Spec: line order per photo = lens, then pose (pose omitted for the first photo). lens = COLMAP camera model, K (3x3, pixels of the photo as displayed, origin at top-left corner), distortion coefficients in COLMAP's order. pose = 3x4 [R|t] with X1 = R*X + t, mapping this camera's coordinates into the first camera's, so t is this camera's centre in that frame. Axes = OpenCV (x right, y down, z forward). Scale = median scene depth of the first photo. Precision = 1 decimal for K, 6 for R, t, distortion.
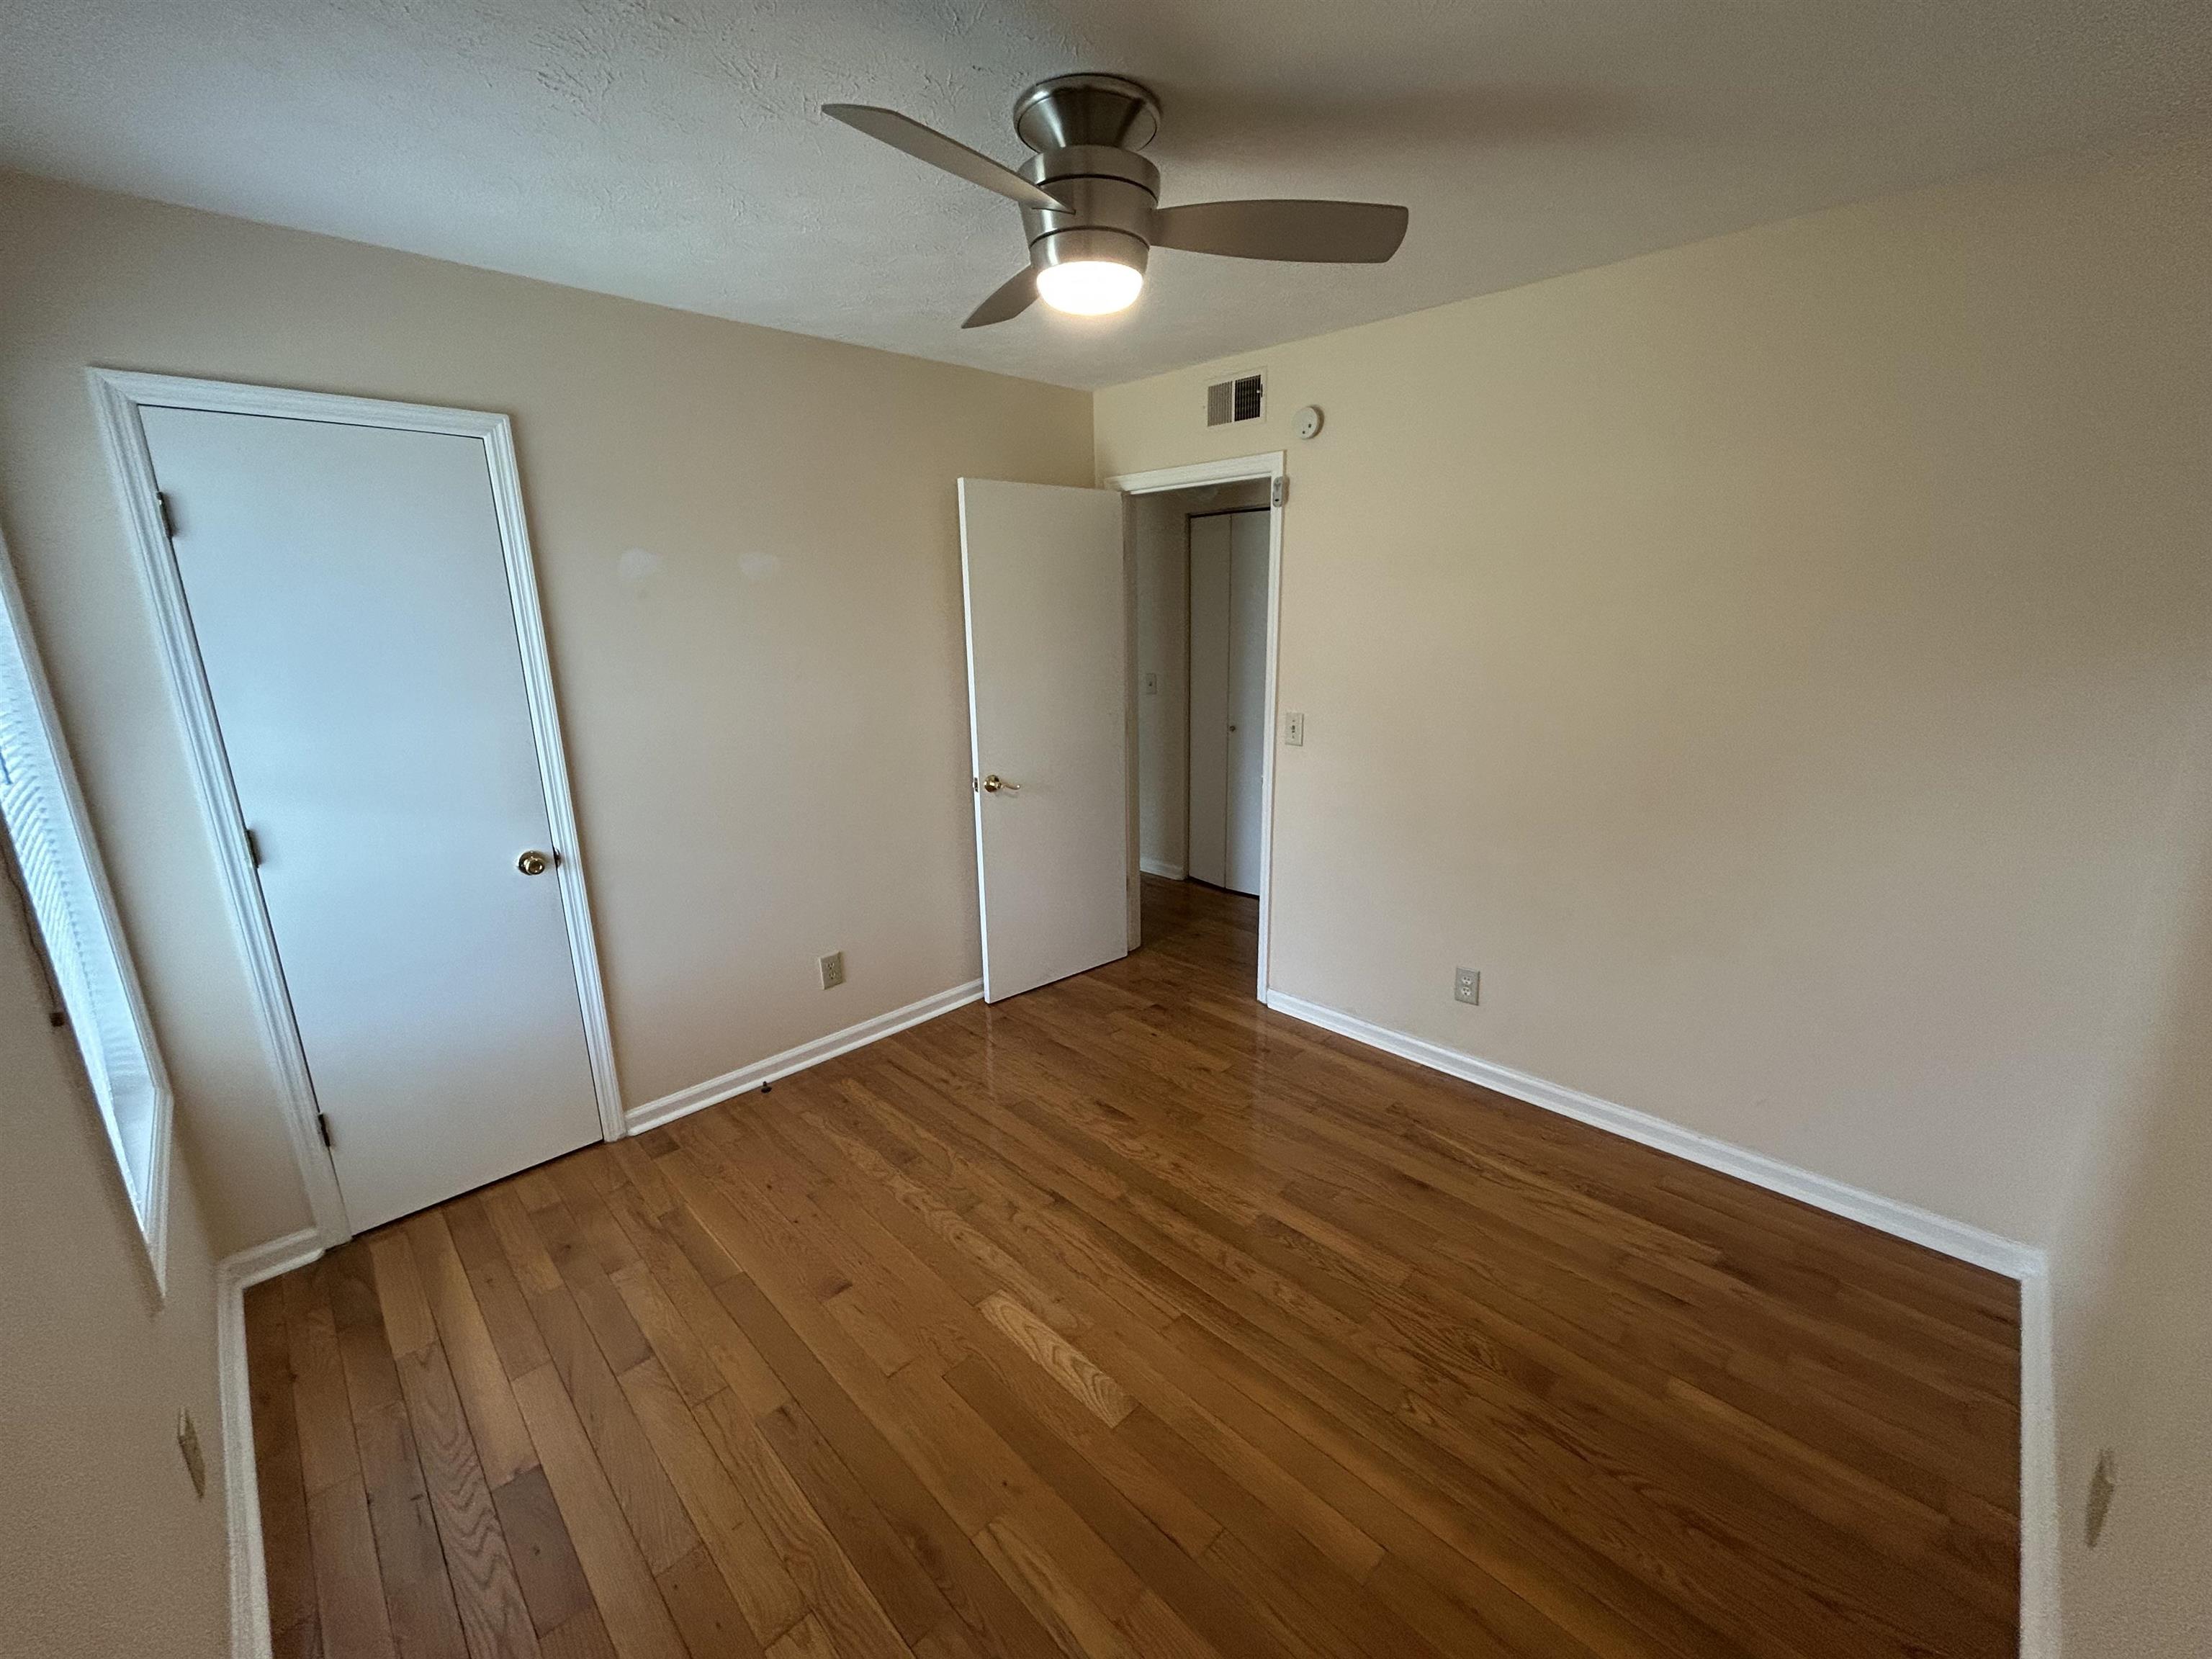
lens RADIAL K [[889.3, 0, 1108.6], [0, 889.3, 821.1], [0, 0, 1]] dist [-0.000946, -0.000051]
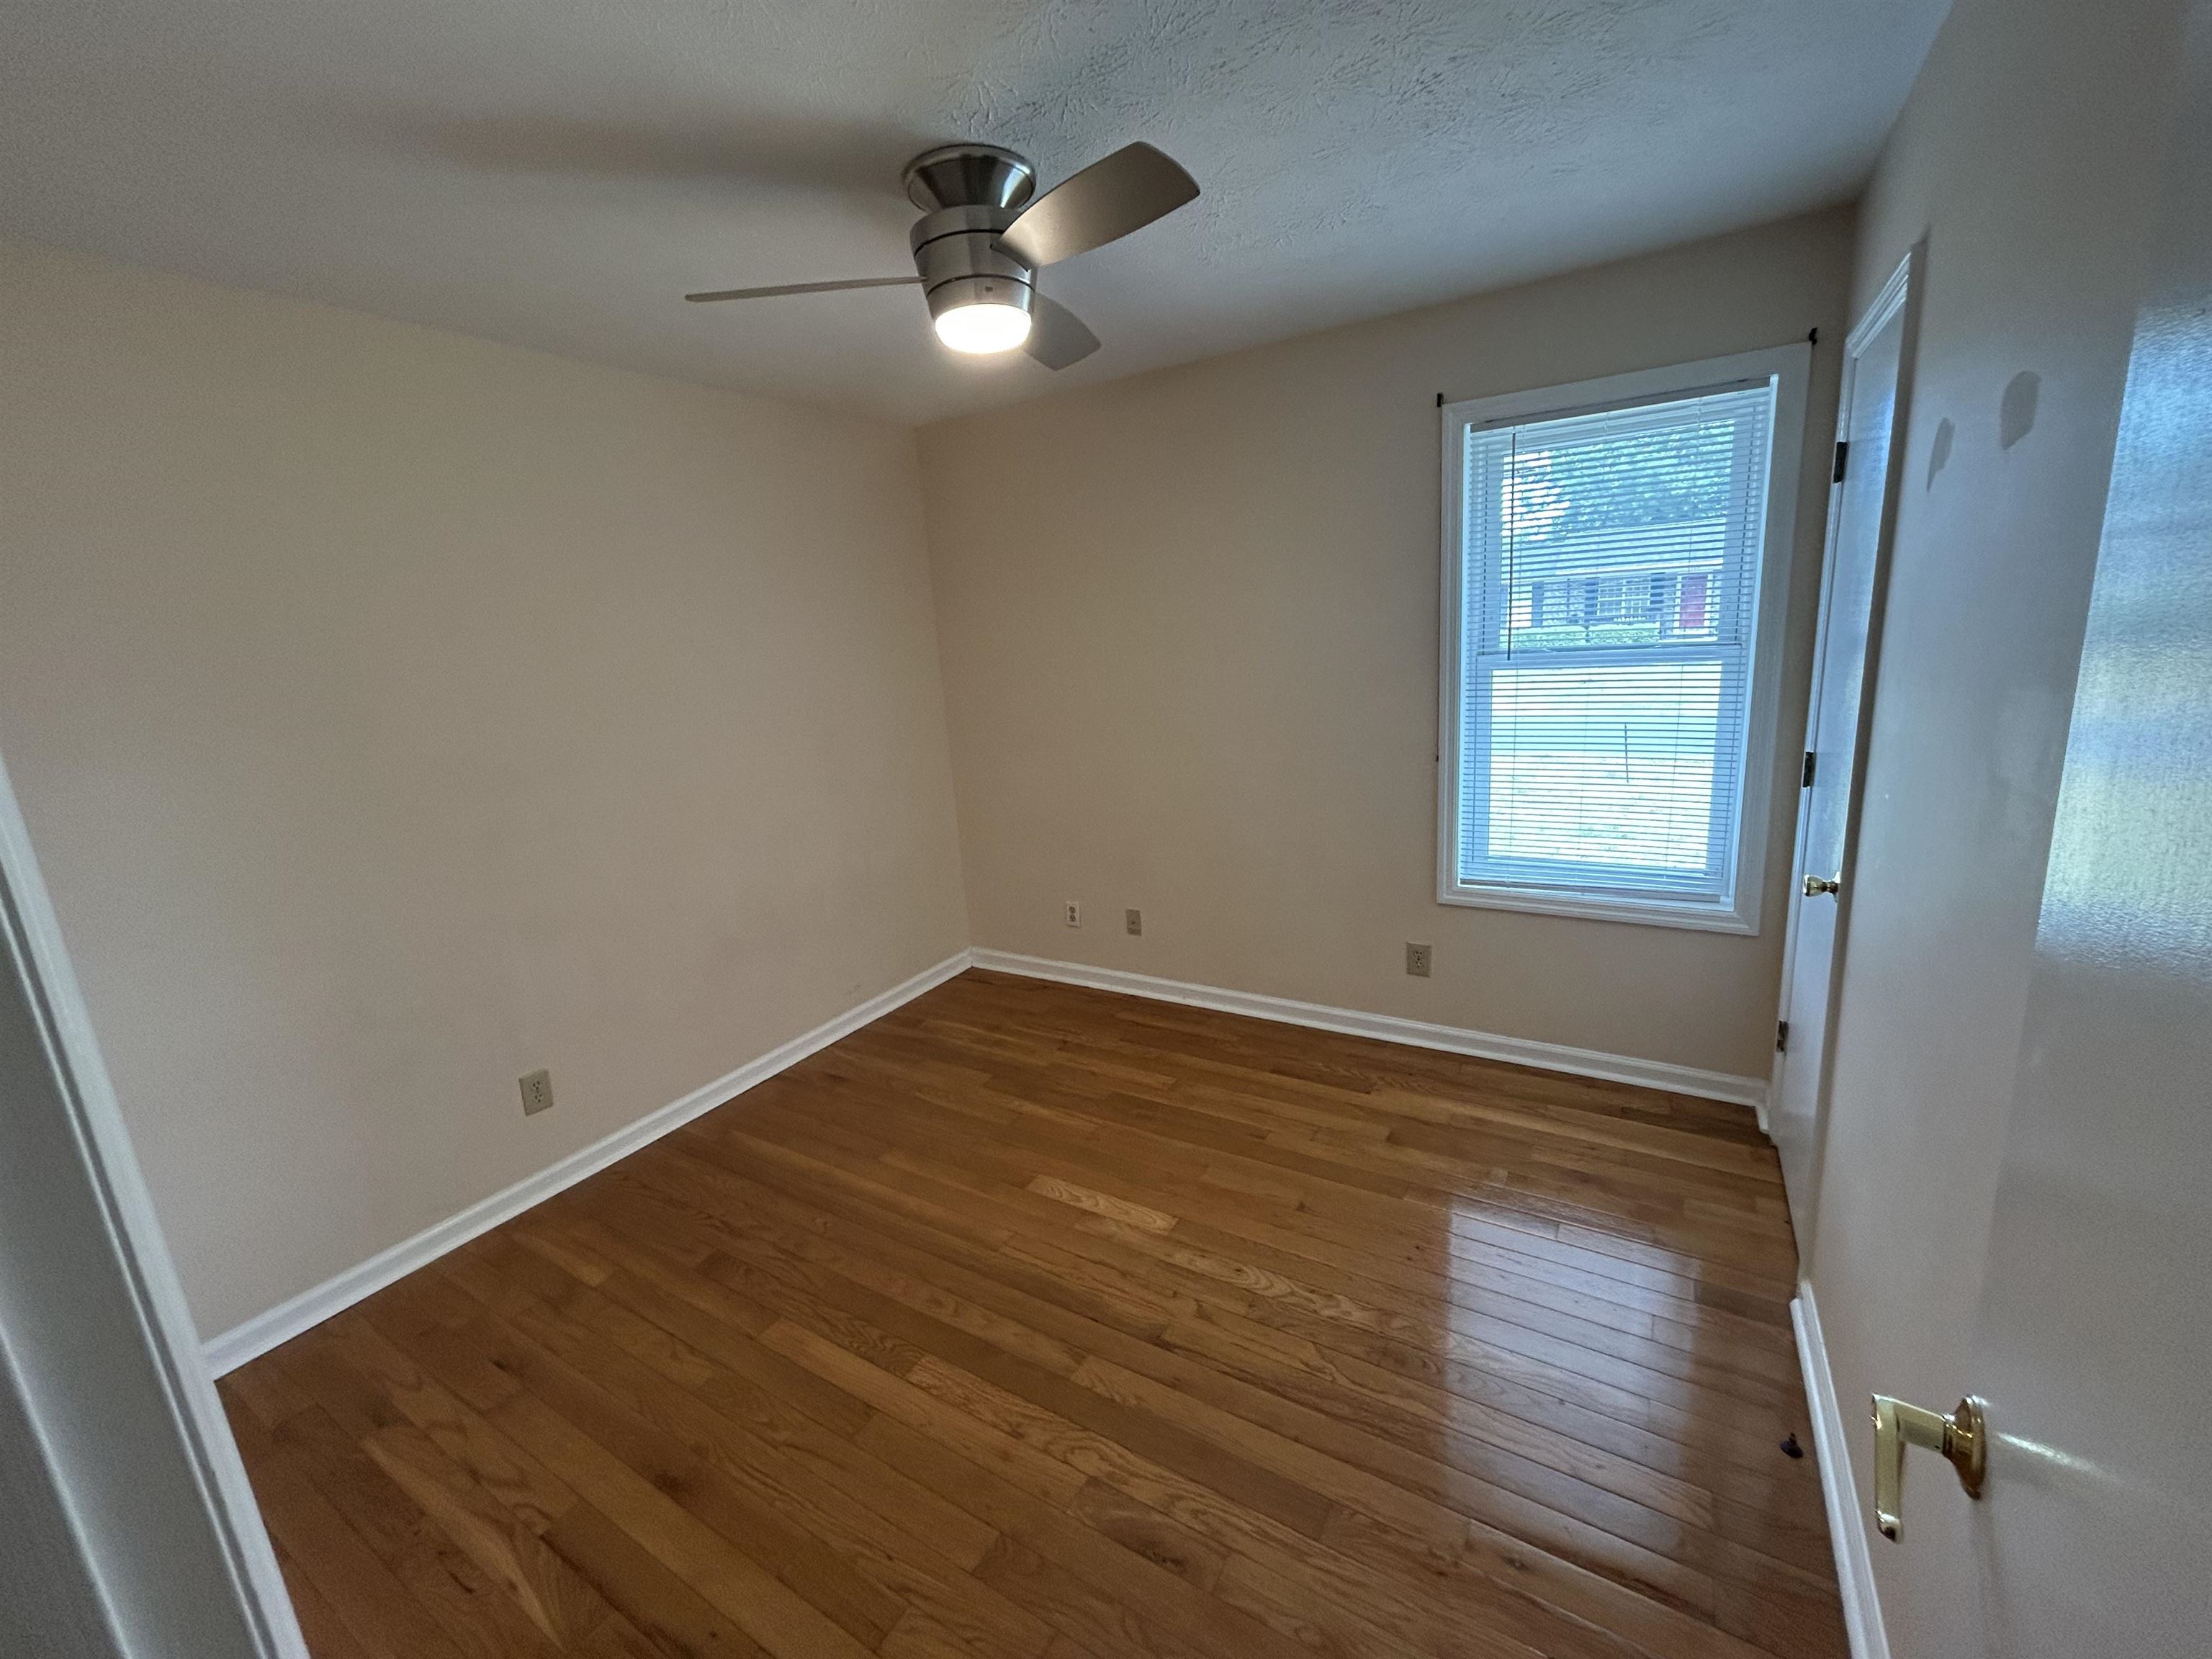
lens RADIAL K [[889.3, 0, 1108.6], [0, 889.3, 821.1], [0, 0, 1]] dist [-0.000946, -0.000051]
pose [[-0.966496, 0.136318, -0.217491, 0.133885], [0.027526, 0.897480, 0.440196, -0.483225], [0.255200, 0.419461, -0.871163, 2.044839]]
